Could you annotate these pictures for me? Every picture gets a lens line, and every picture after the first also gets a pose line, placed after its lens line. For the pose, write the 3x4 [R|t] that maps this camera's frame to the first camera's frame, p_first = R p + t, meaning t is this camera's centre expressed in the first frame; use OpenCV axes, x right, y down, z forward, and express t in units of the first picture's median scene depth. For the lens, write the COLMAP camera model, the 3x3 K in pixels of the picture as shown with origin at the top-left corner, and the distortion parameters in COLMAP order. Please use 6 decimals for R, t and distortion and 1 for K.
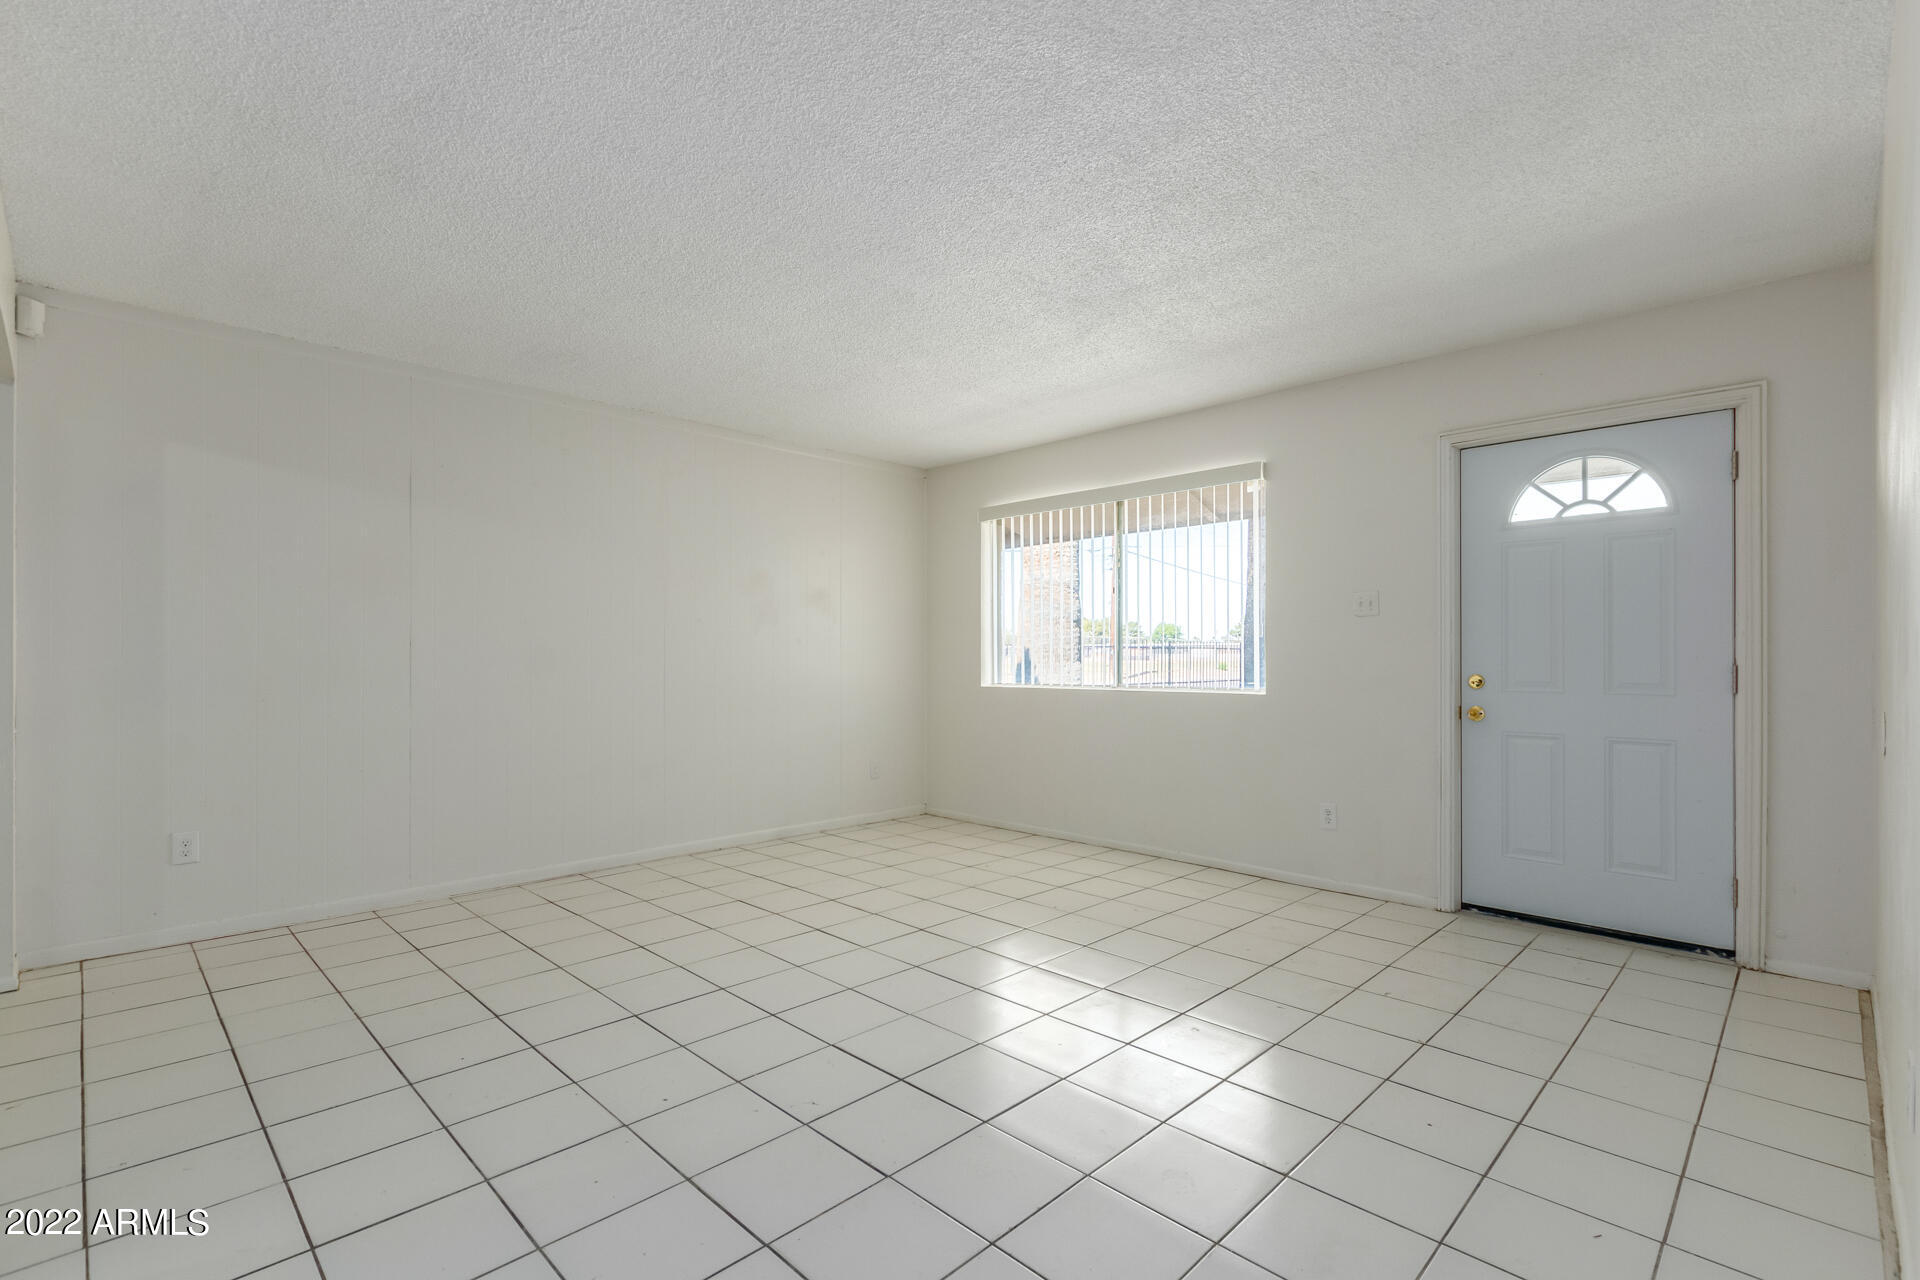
lens RADIAL K [[875.2, 0, 963.0], [0, 875.2, 649.9], [0, 0, 1]] dist [0.004781, -0.001547]
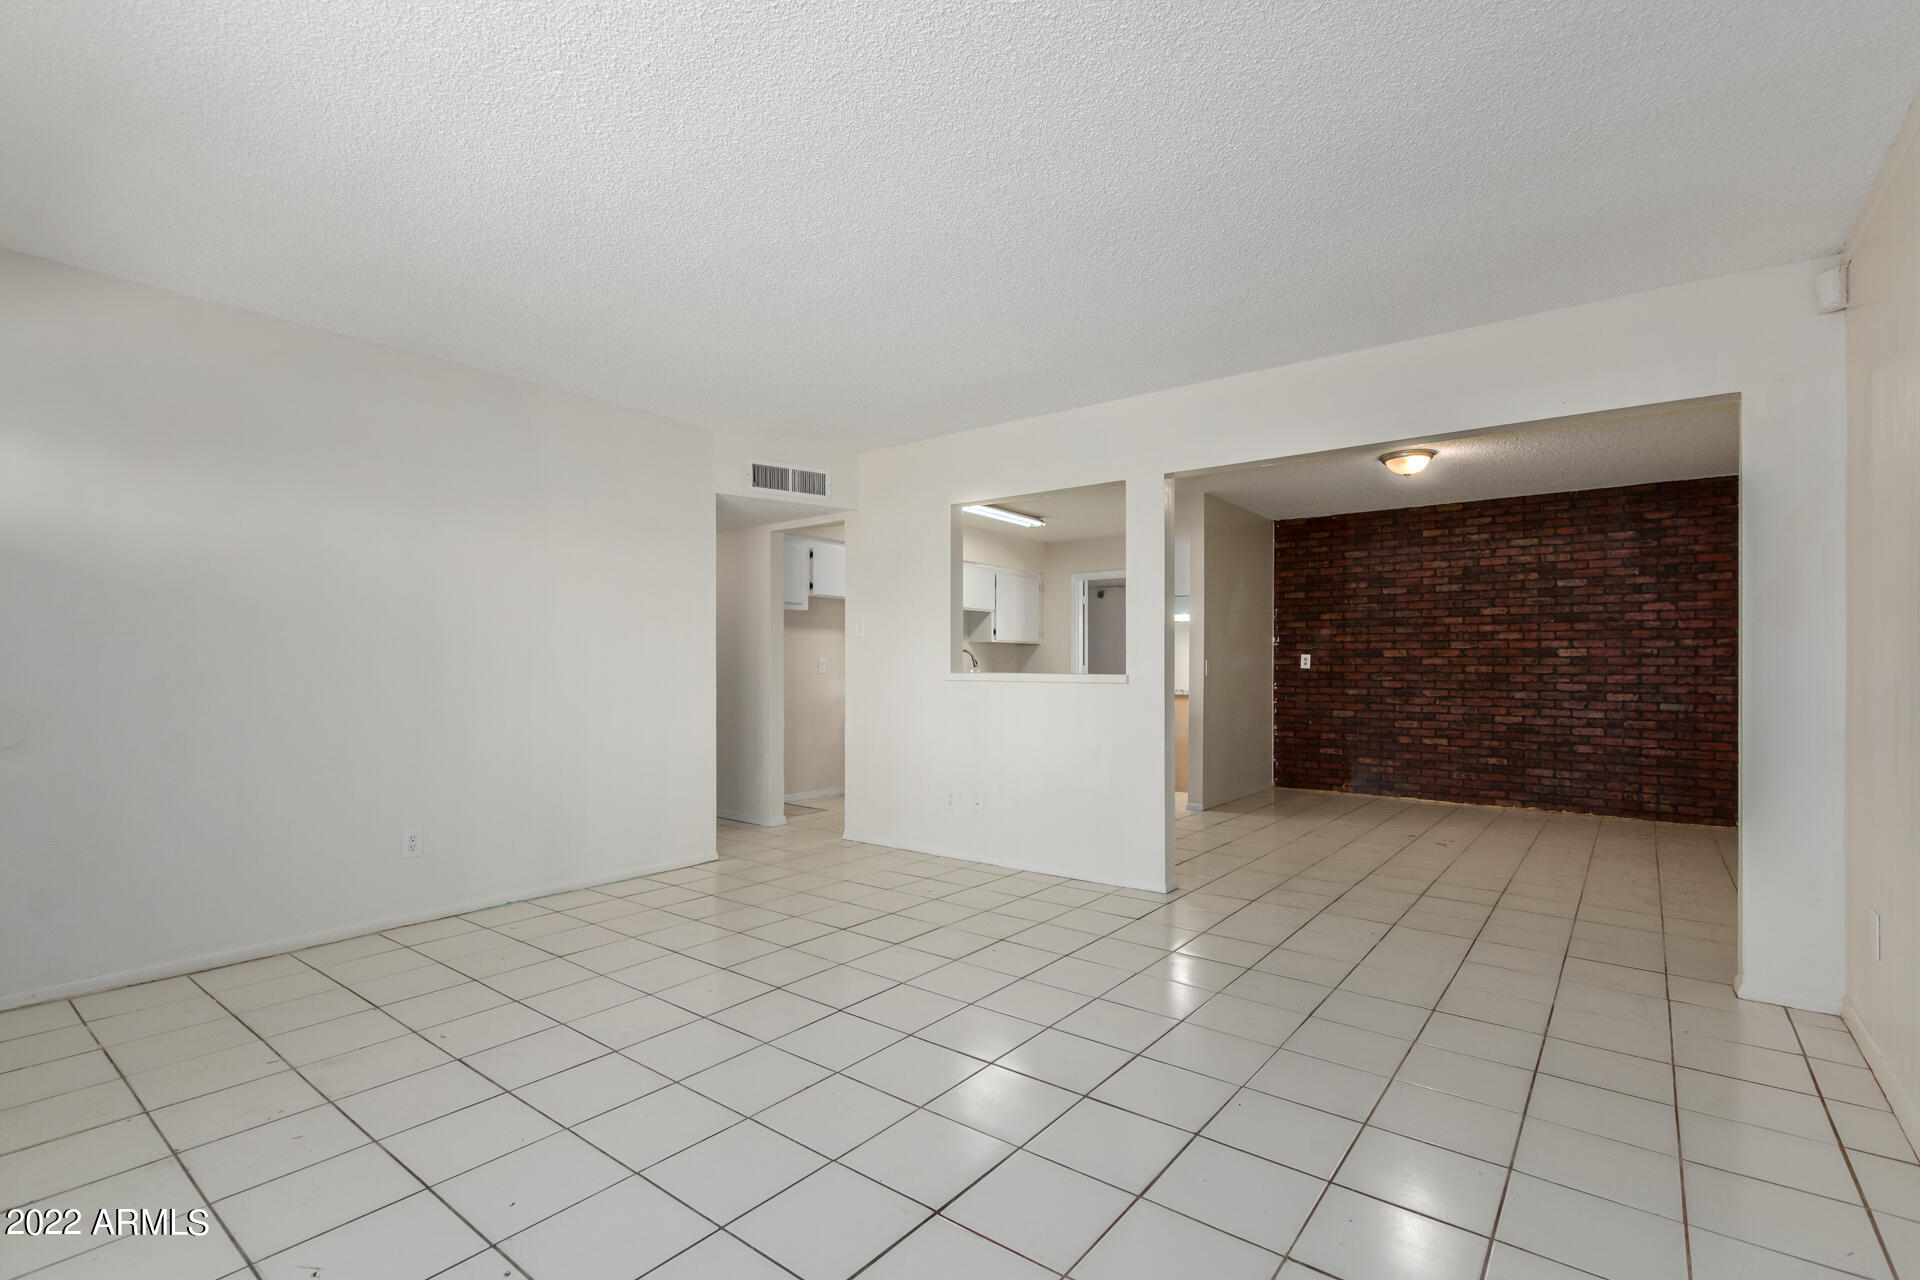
lens RADIAL K [[875.2, 0, 959.5], [0, 875.2, 648.6], [0, 0, 1]] dist [0.004781, -0.001547]
pose [[0.992310, 0.006689, 0.123596, -0.072377], [-0.005175, 0.999908, -0.012569, 0.000036], [-0.123669, 0.011832, 0.992253, -0.071480]]
